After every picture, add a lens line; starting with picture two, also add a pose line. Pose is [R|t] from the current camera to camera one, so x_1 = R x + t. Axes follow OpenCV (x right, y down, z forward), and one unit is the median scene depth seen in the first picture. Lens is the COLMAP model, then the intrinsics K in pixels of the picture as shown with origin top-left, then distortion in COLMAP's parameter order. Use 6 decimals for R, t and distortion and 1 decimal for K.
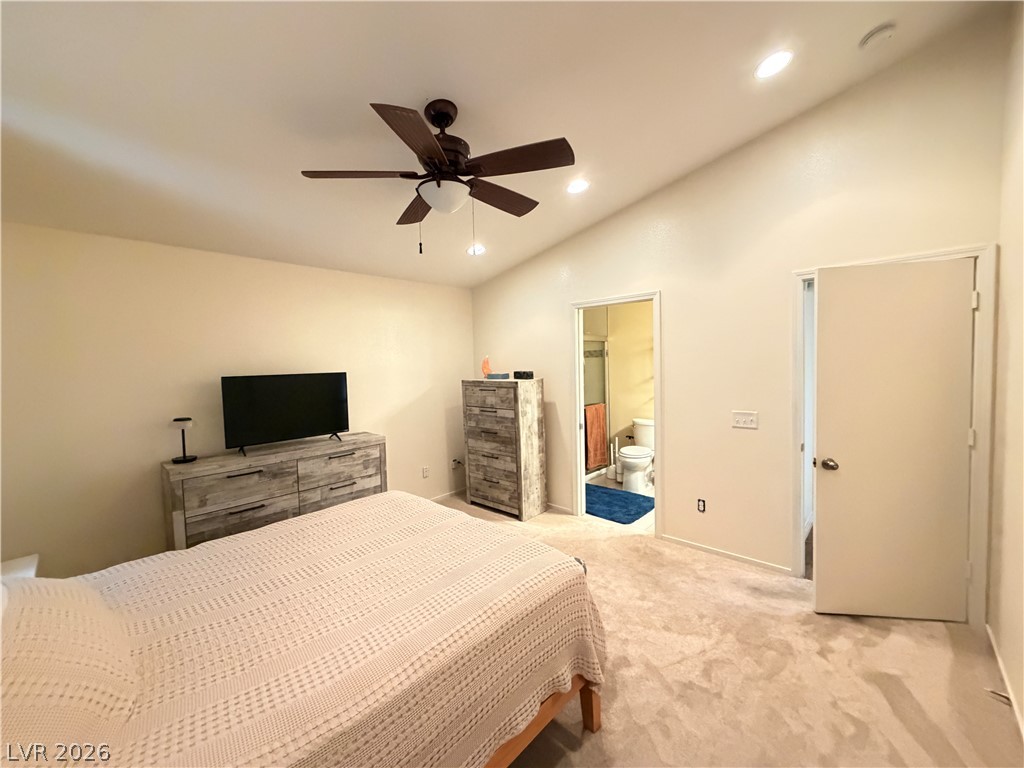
lens RADIAL K [[409.2, 0, 510.2], [0, 409.2, 378.9], [0, 0, 1]] dist [0.001173, 0.000163]
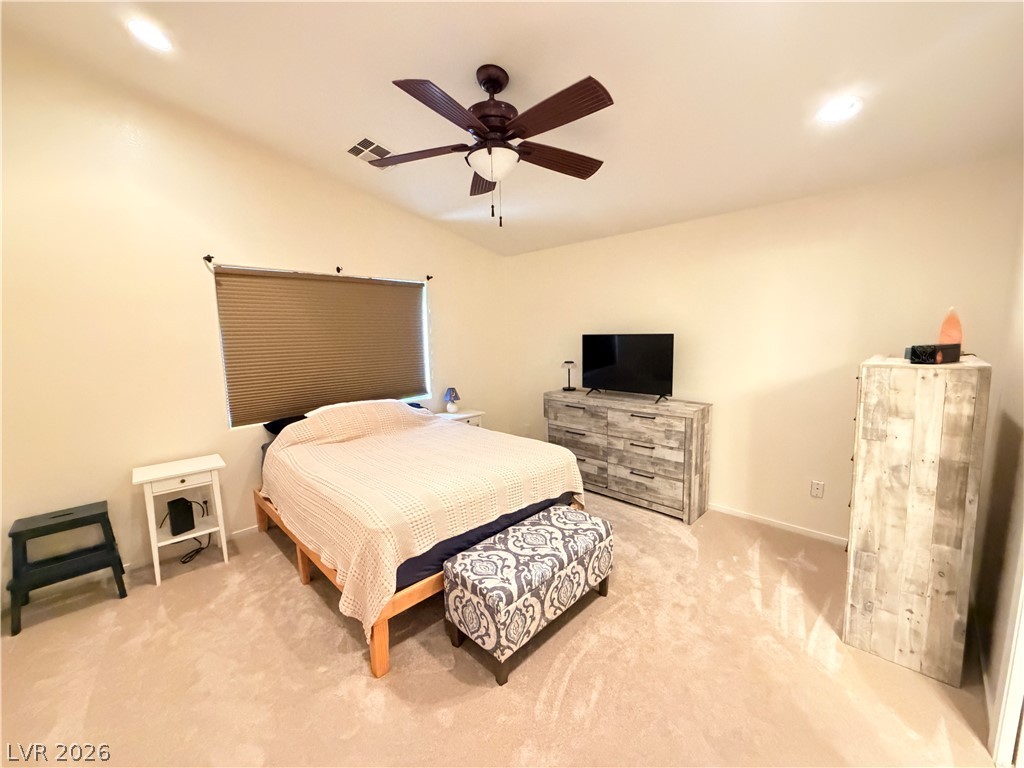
lens RADIAL K [[409.2, 0, 511.7], [0, 409.2, 389.1], [0, 0, 1]] dist [0.001173, 0.000163]
pose [[-0.046347, 0.163690, -0.985423, 0.581993], [-0.020091, 0.986130, 0.164752, -0.039929], [0.998723, 0.027434, -0.042416, 0.702908]]
